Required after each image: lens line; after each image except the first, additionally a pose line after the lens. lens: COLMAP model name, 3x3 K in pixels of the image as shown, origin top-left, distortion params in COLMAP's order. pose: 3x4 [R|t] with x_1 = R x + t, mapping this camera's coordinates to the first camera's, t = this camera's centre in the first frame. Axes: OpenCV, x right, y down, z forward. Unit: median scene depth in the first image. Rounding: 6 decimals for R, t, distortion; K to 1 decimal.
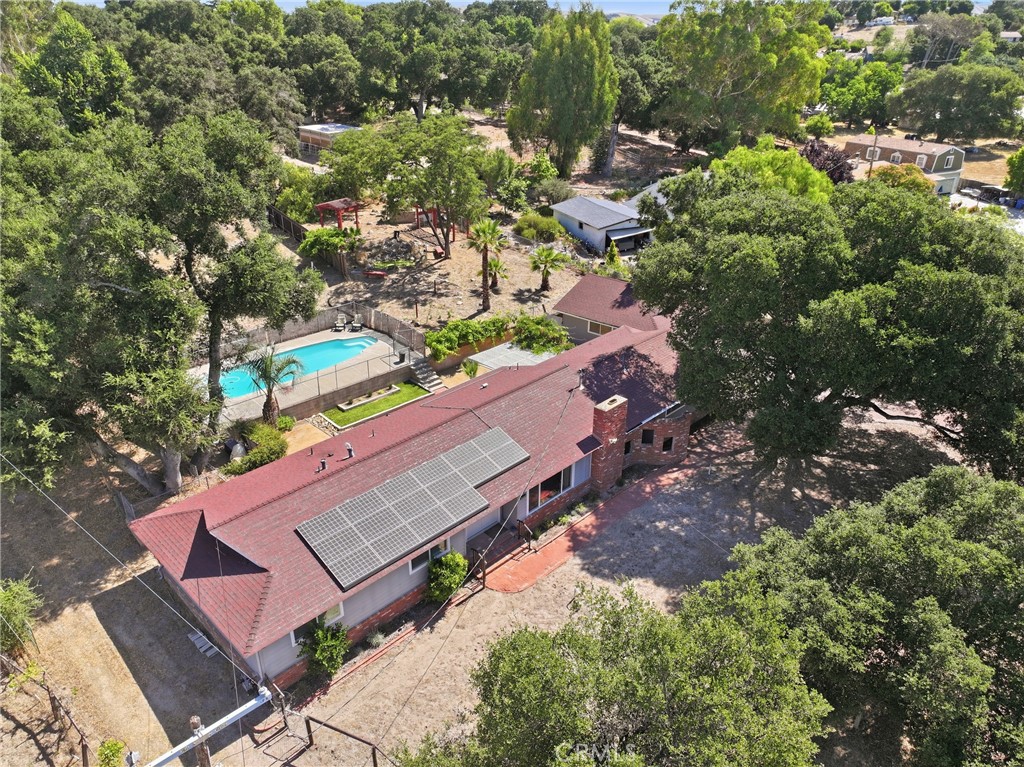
lens RADIAL K [[719.8, 0, 514.3], [0, 719.8, 384.3], [0, 0, 1]] dist [-0.001023, 0.018673]
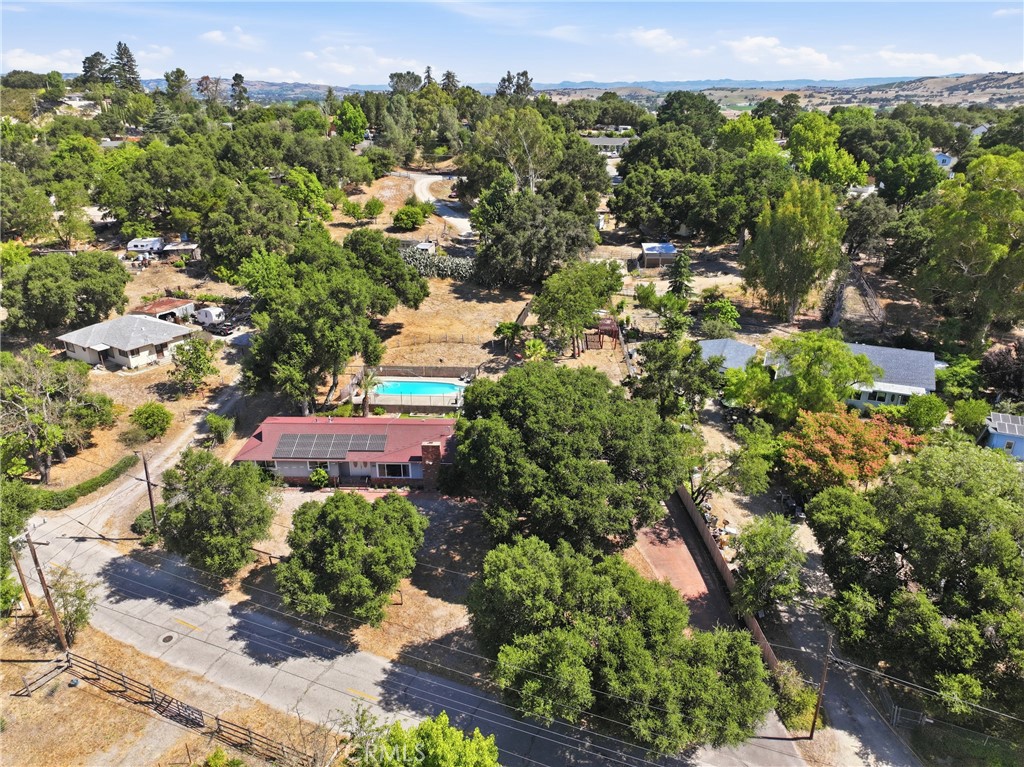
lens RADIAL K [[719.8, 0, 513.9], [0, 719.8, 385.3], [0, 0, 1]] dist [-0.001023, 0.018673]
pose [[0.674792, 0.273485, -0.685465, 1.013663], [-0.319012, 0.945638, 0.063244, -0.204697], [0.665498, 0.175995, 0.725354, -0.197179]]
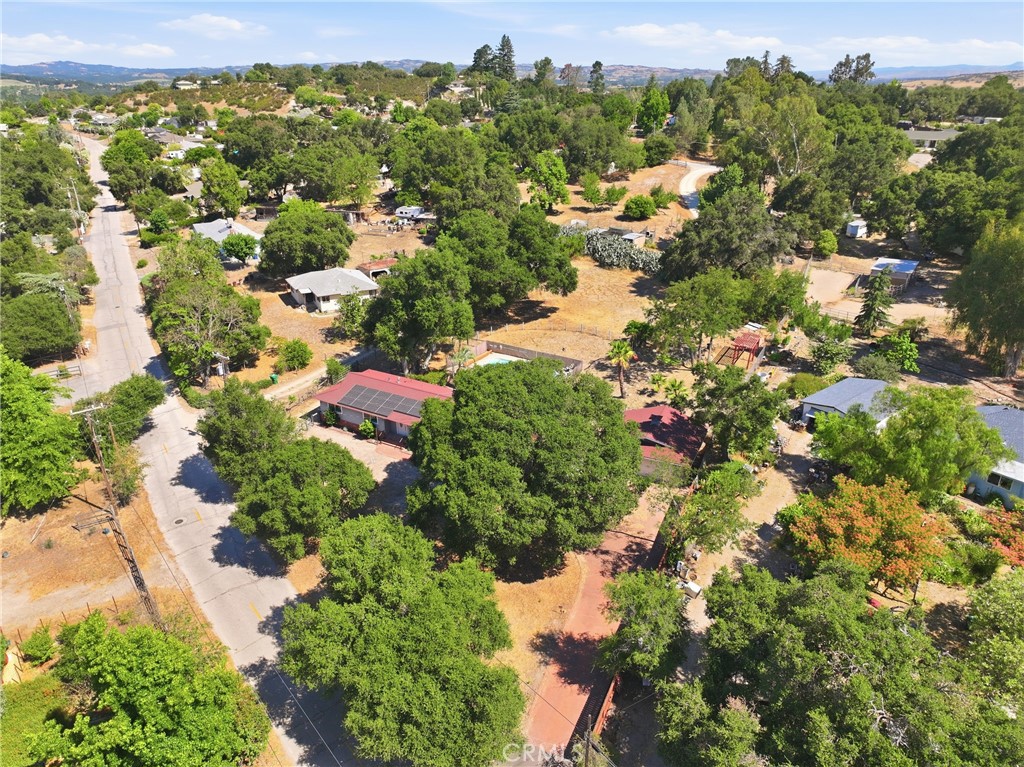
lens RADIAL K [[719.8, 0, 512.8], [0, 719.8, 382.9], [0, 0, 1]] dist [-0.001023, 0.018673]
pose [[0.233257, 0.373738, -0.897725, 1.256967], [-0.422601, 0.870414, 0.252563, -0.417077], [0.875785, 0.320467, 0.360973, 0.237373]]
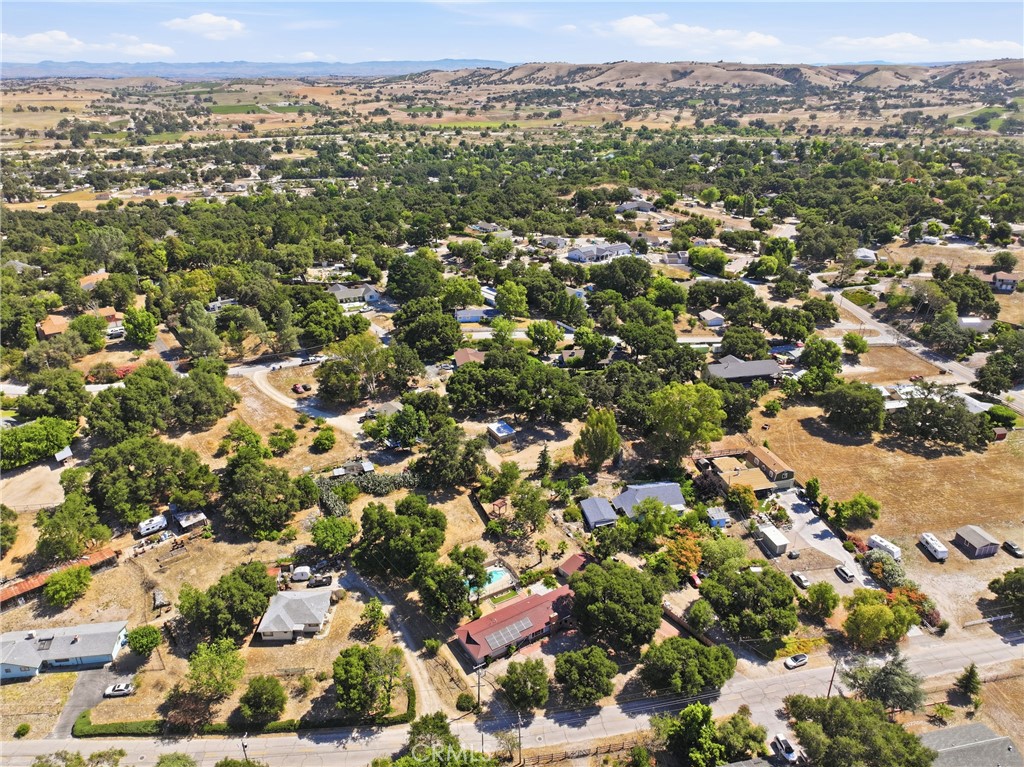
lens RADIAL K [[719.8, 0, 513.3], [0, 719.8, 397.9], [0, 0, 1]] dist [-0.001023, 0.018673]
pose [[0.973940, 0.084339, -0.210543, 0.453946], [-0.088525, 0.996018, -0.010519, -0.787923], [0.208817, 0.028883, 0.977528, -2.185678]]
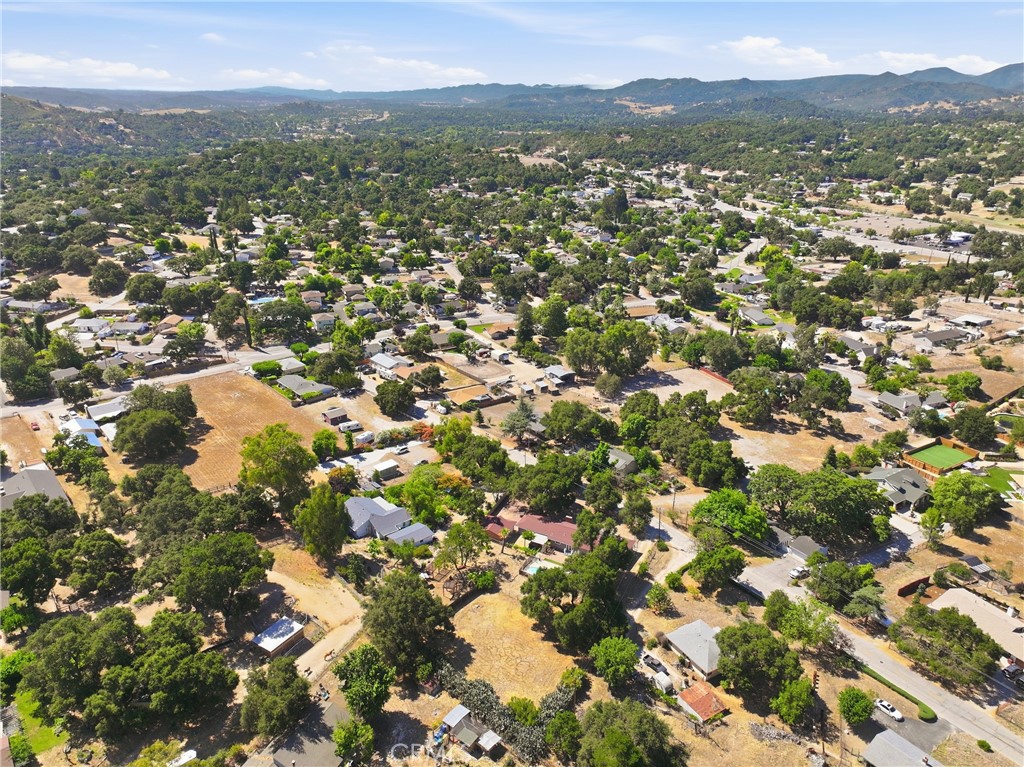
lens RADIAL K [[719.8, 0, 538.5], [0, 719.8, 374.2], [0, 0, 1]] dist [-0.001023, 0.018673]
pose [[-0.307461, -0.351820, 0.884133, -2.809318], [0.397914, 0.796465, 0.455311, -2.257814], [-0.864368, 0.491799, -0.104888, 0.791464]]
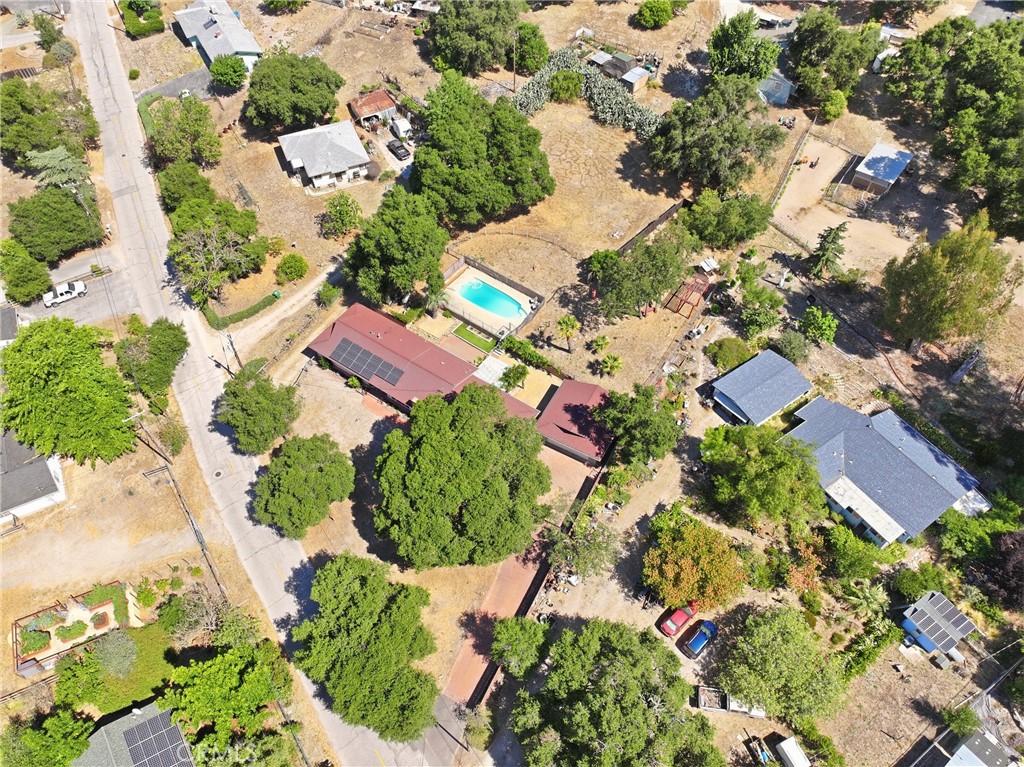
lens RADIAL K [[719.8, 0, 513.0], [0, 719.8, 383.8], [0, 0, 1]] dist [-0.001023, 0.018673]
pose [[0.167439, 0.779336, -0.603820, 1.069106], [-0.425066, 0.609683, 0.669033, -1.183425], [0.889541, 0.144642, 0.433354, 0.112342]]
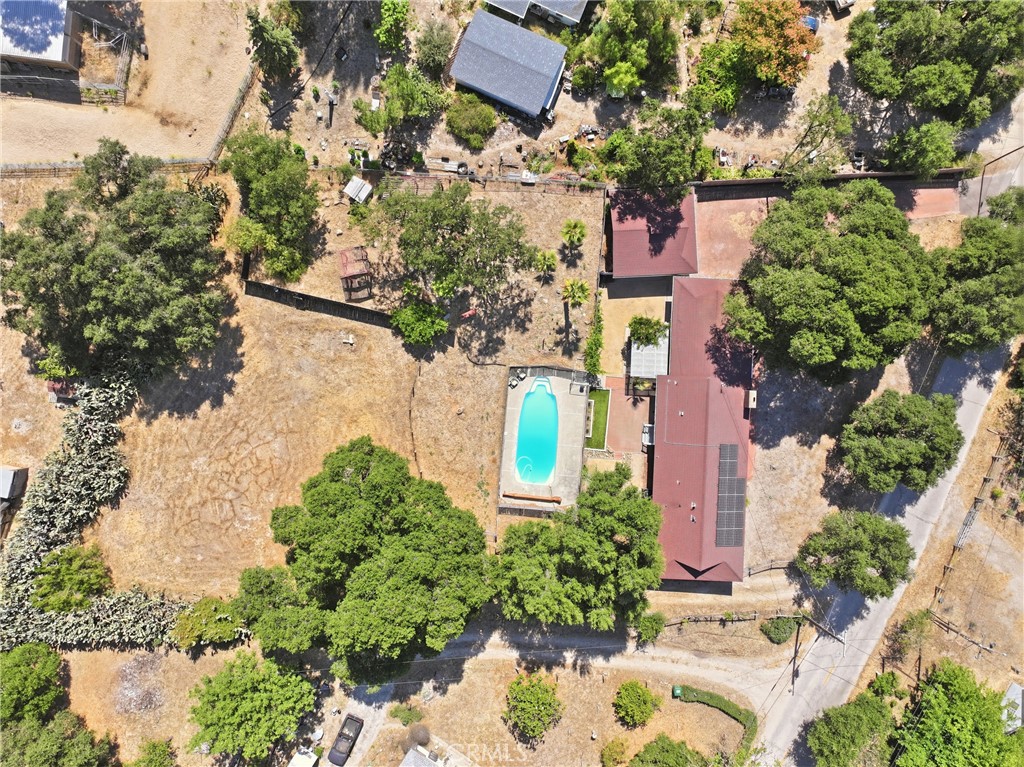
lens RADIAL K [[719.8, 0, 520.3], [0, 719.8, 387.9], [0, 0, 1]] dist [-0.001023, 0.018673]
pose [[0.748216, -0.663451, 0.002278, -0.231115], [0.290154, 0.330309, 0.898169, -1.332584], [-0.596644, -0.671363, 0.439645, 0.312188]]
